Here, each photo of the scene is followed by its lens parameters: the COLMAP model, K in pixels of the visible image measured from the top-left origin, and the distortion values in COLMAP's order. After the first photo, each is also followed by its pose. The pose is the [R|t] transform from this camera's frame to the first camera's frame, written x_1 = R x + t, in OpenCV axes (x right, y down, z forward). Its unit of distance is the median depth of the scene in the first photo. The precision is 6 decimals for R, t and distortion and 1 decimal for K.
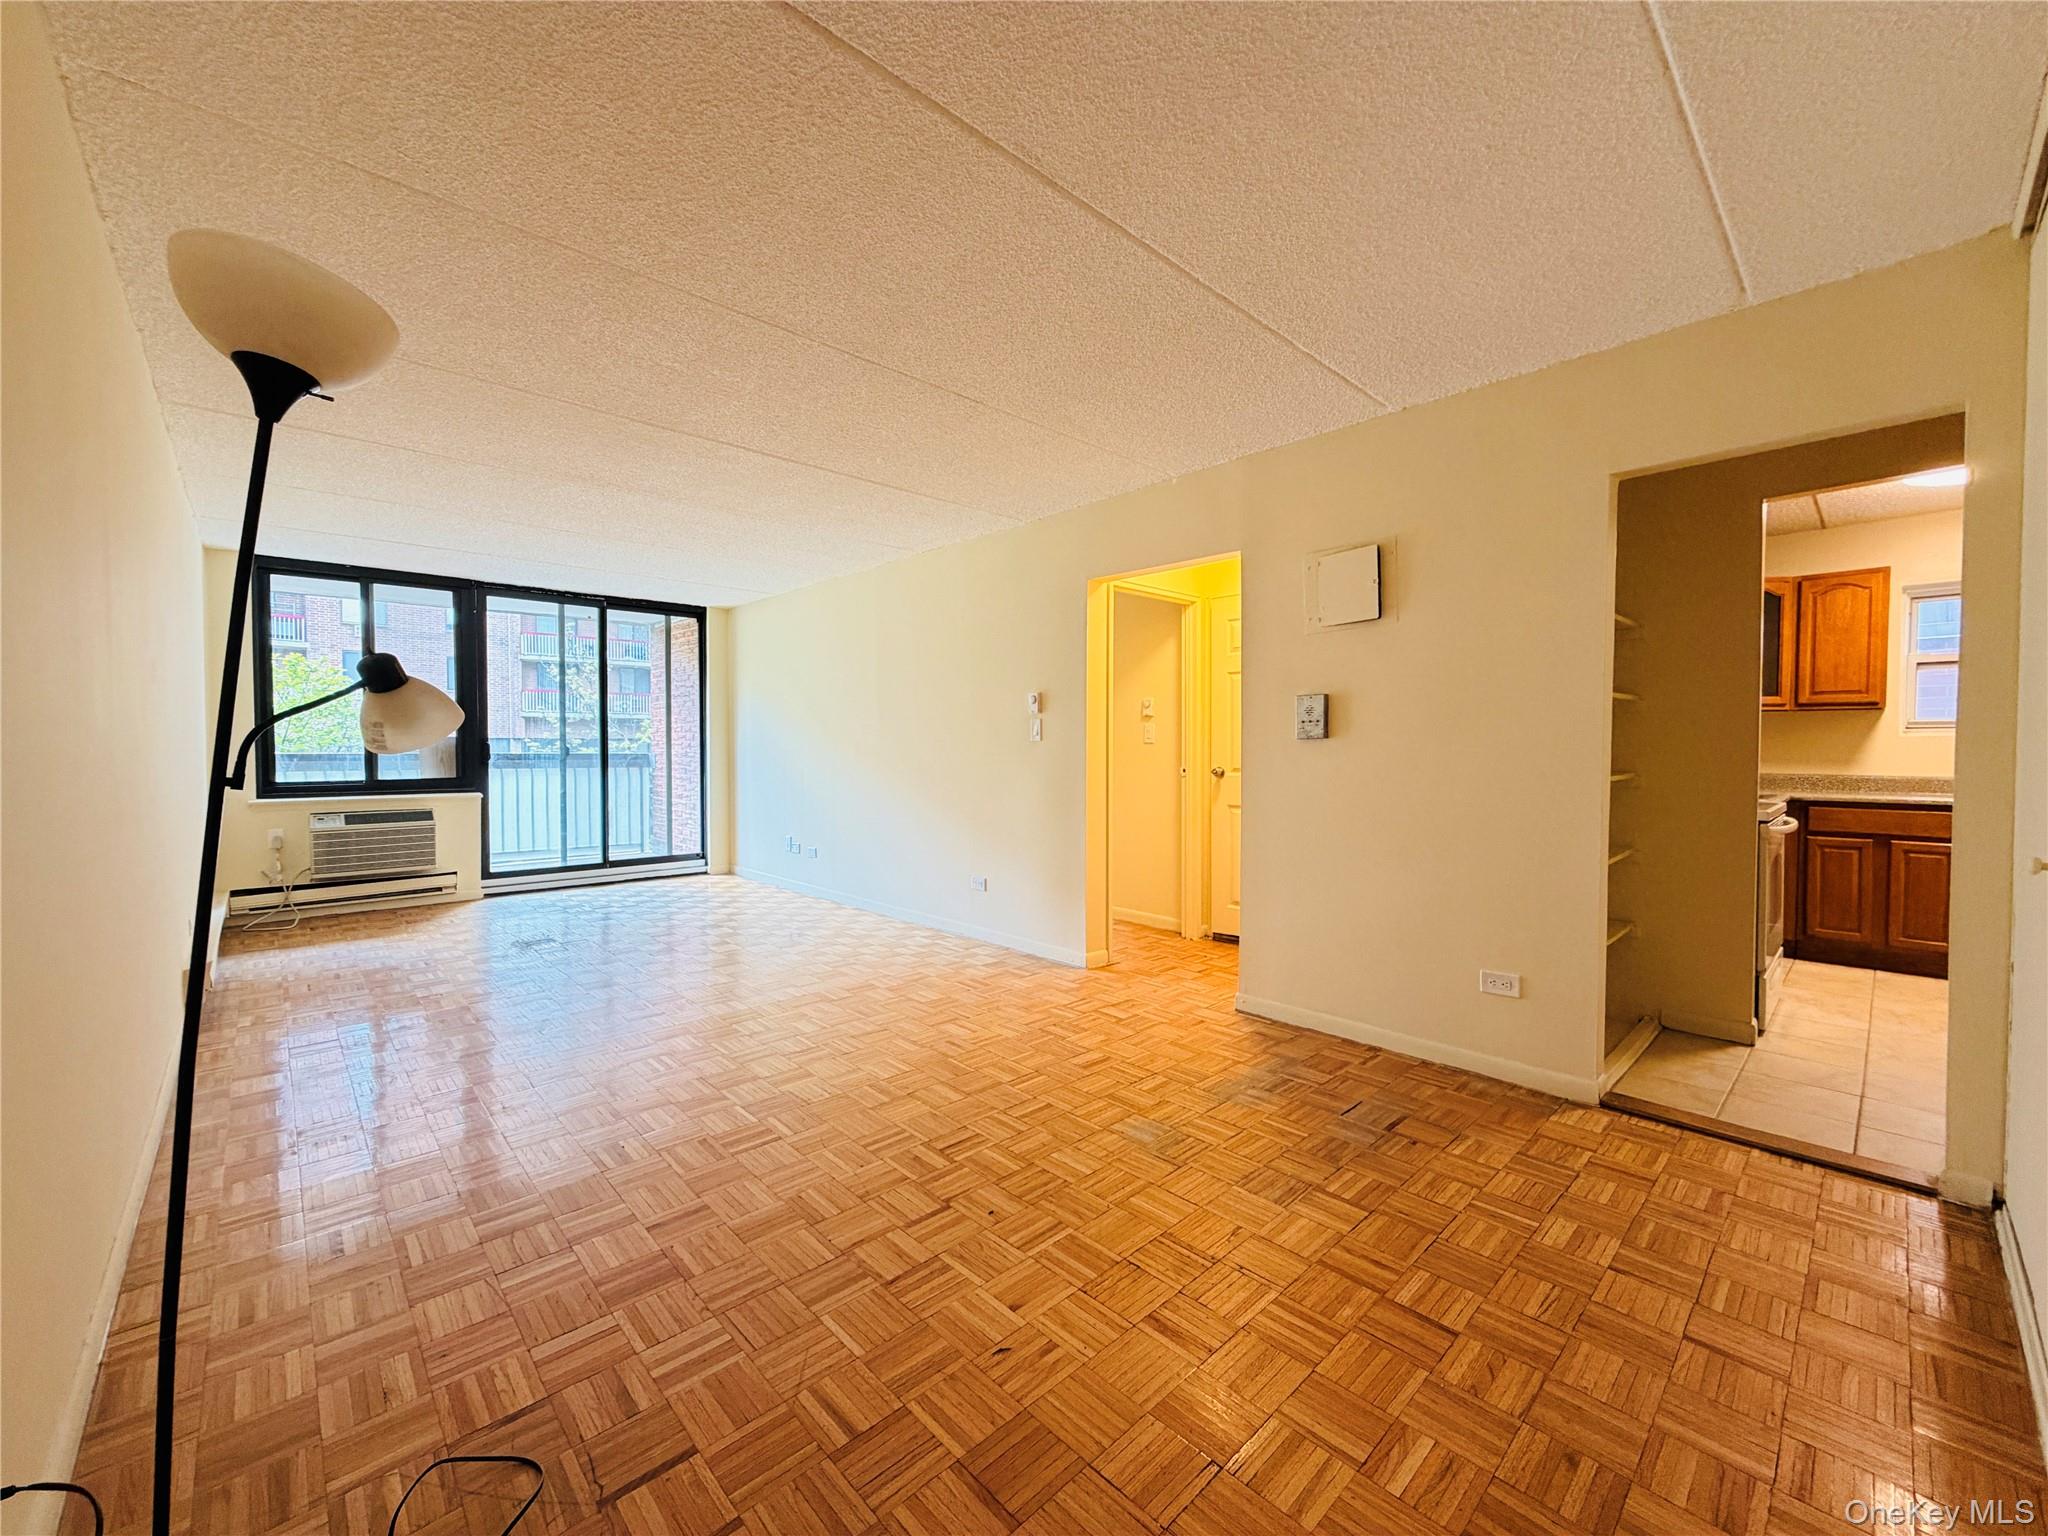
lens RADIAL K [[813.9, 0, 1018.2], [0, 813.9, 765.1], [0, 0, 1]] dist [-0.000930, -0.000217]
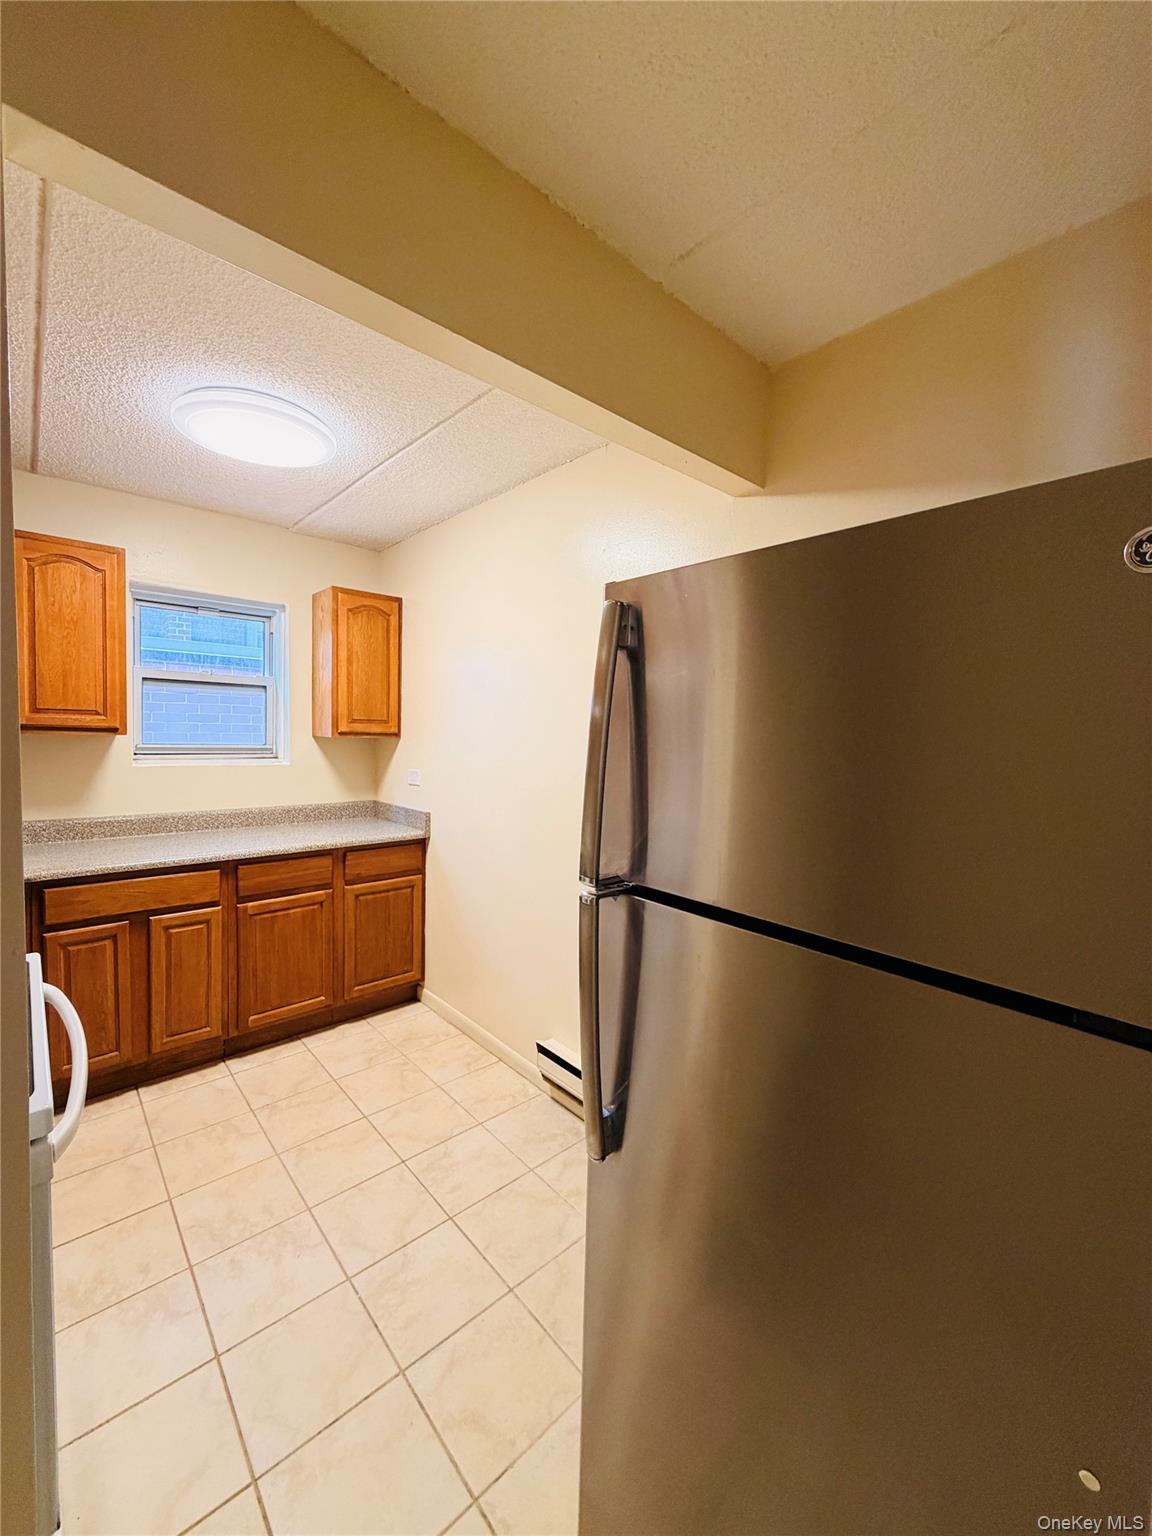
lens RADIAL K [[610.4, 0, 572.2], [0, 610.4, 766.4], [0, 0, 1]] dist [-0.000930, -0.000217]
pose [[0.017219, -0.060299, 0.998032, 0.489758], [-0.004626, 0.998164, 0.060387, -0.076795], [-0.999841, -0.005656, 0.016908, 0.559004]]
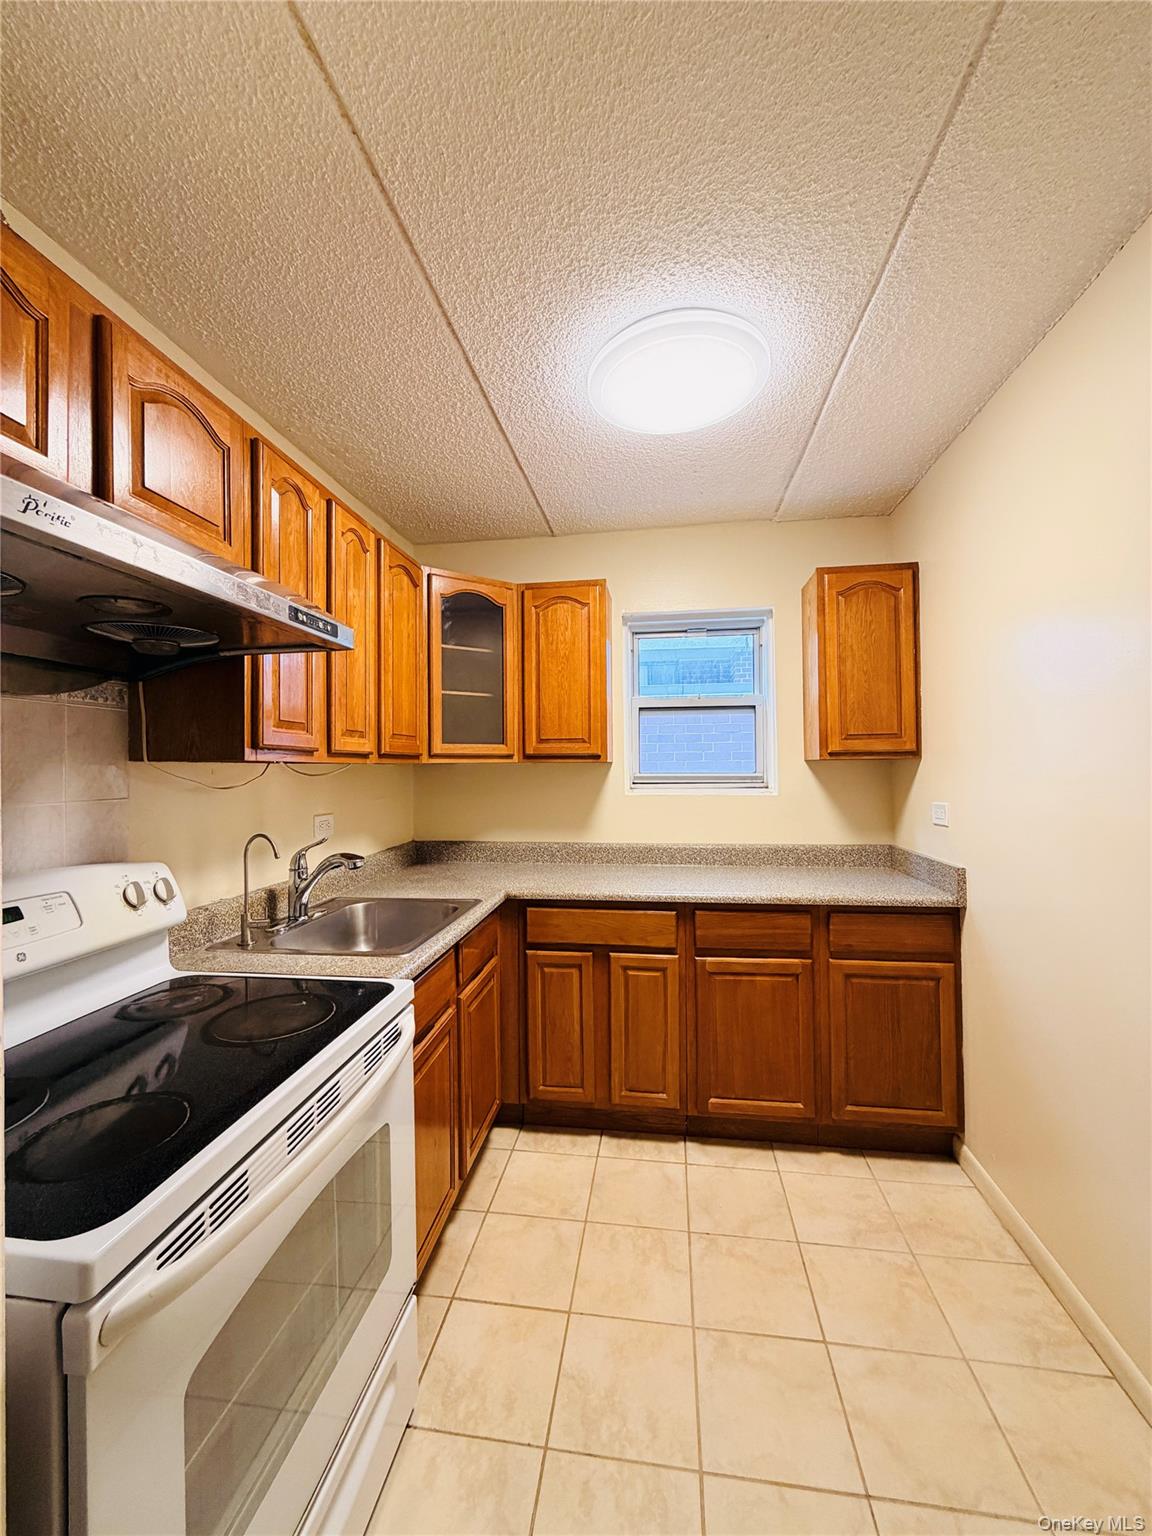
lens RADIAL K [[610.4, 0, 572.2], [0, 610.4, 760.9], [0, 0, 1]] dist [-0.000930, -0.000217]
pose [[0.779887, -0.002365, 0.625916, 0.667764], [0.023706, 0.999387, -0.025761, -0.056693], [-0.625472, 0.034928, 0.779465, 0.559885]]
